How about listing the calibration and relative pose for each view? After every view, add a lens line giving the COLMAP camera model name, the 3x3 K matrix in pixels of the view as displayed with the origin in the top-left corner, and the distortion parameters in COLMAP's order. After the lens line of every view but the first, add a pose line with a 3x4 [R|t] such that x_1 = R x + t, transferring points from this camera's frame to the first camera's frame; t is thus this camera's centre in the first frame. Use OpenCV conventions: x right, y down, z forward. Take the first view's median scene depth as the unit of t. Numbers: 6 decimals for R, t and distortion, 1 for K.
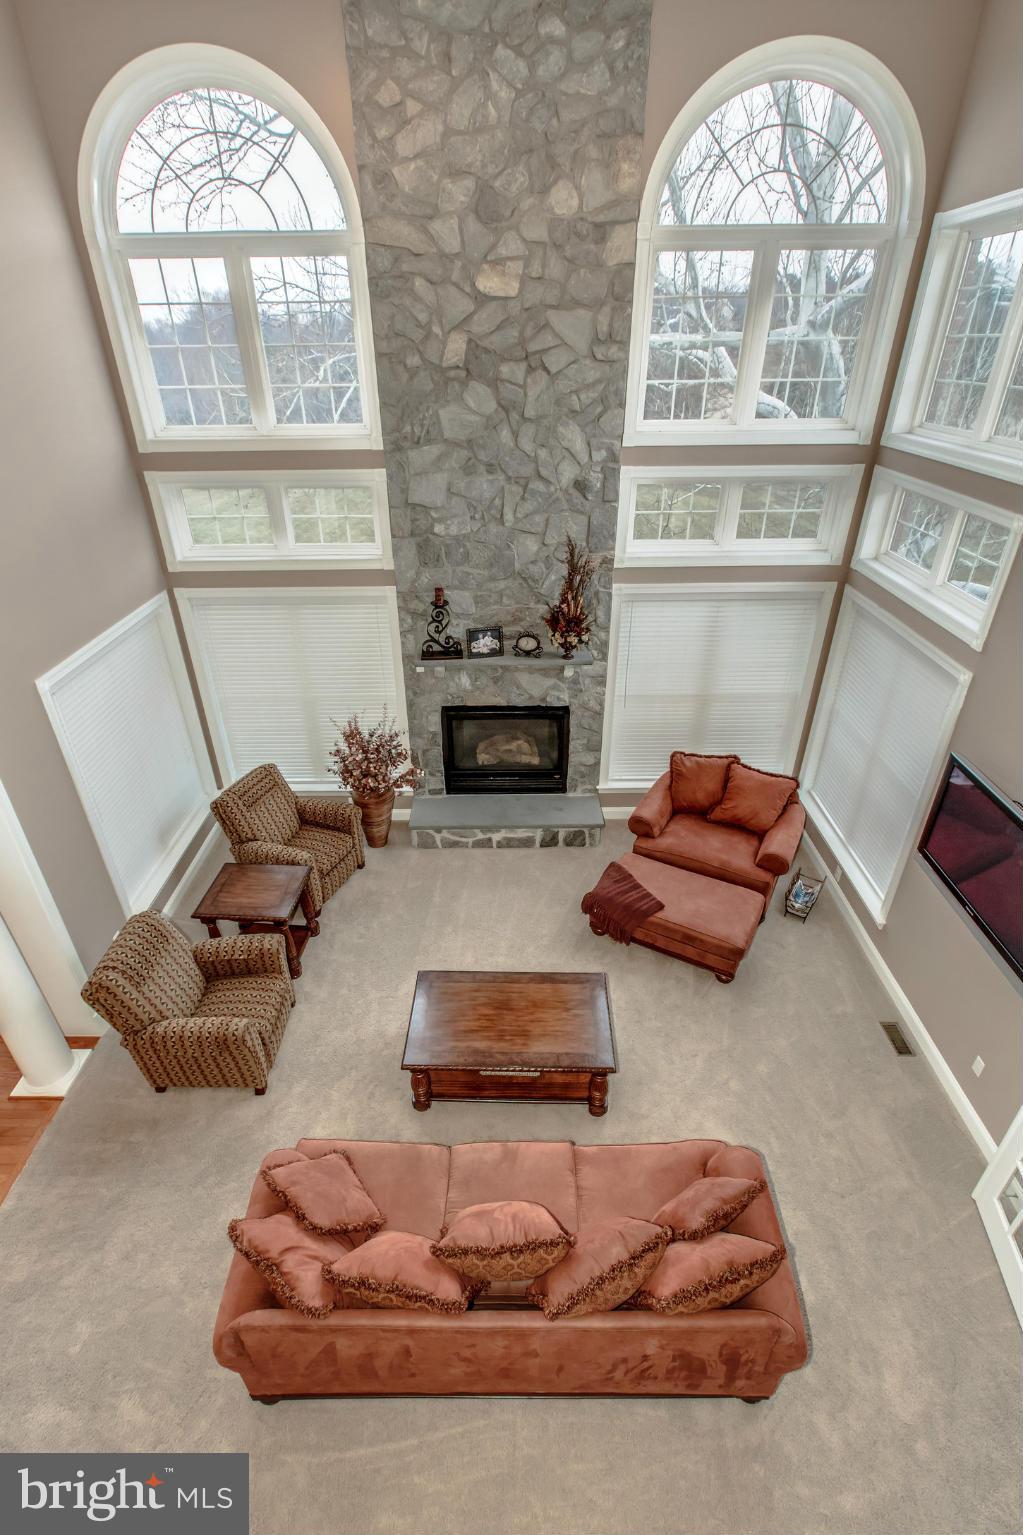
lens RADIAL K [[714.9, 0, 513.8], [0, 714.9, 769.2], [0, 0, 1]] dist [-0.005894, -0.000135]
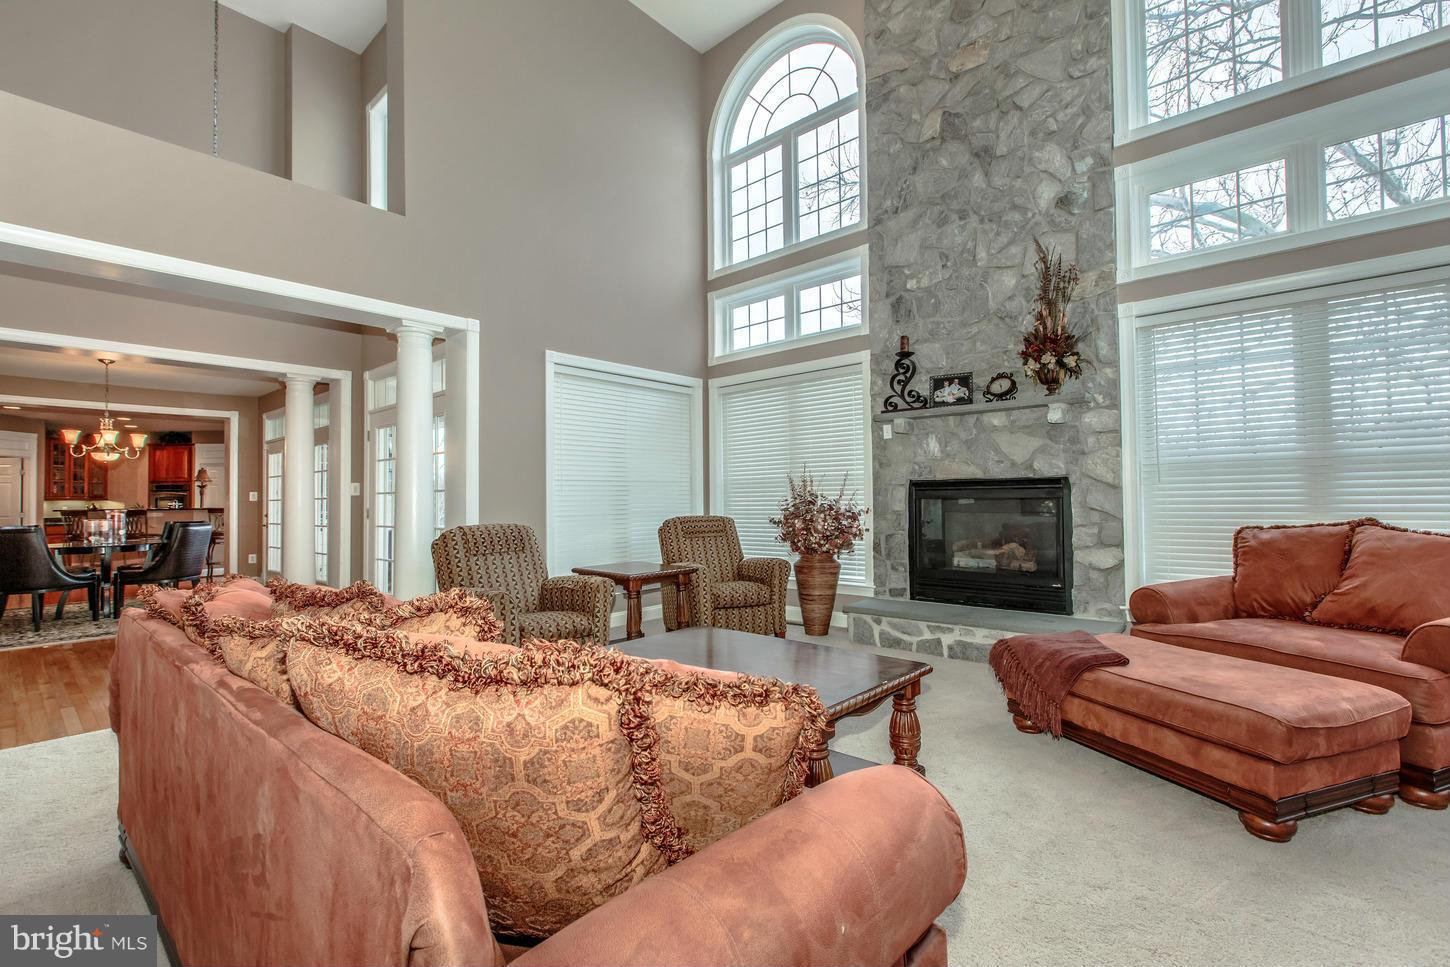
lens RADIAL K [[638.2, 0, 721.2], [0, 638.2, 487.7], [0, 0, 1]] dist [-0.005226, -0.000206]
pose [[0.742528, -0.019966, -0.669517, 0.290348], [-0.335366, 0.854163, -0.397410, 0.354281], [0.579811, 0.519622, 0.627545, 0.421709]]
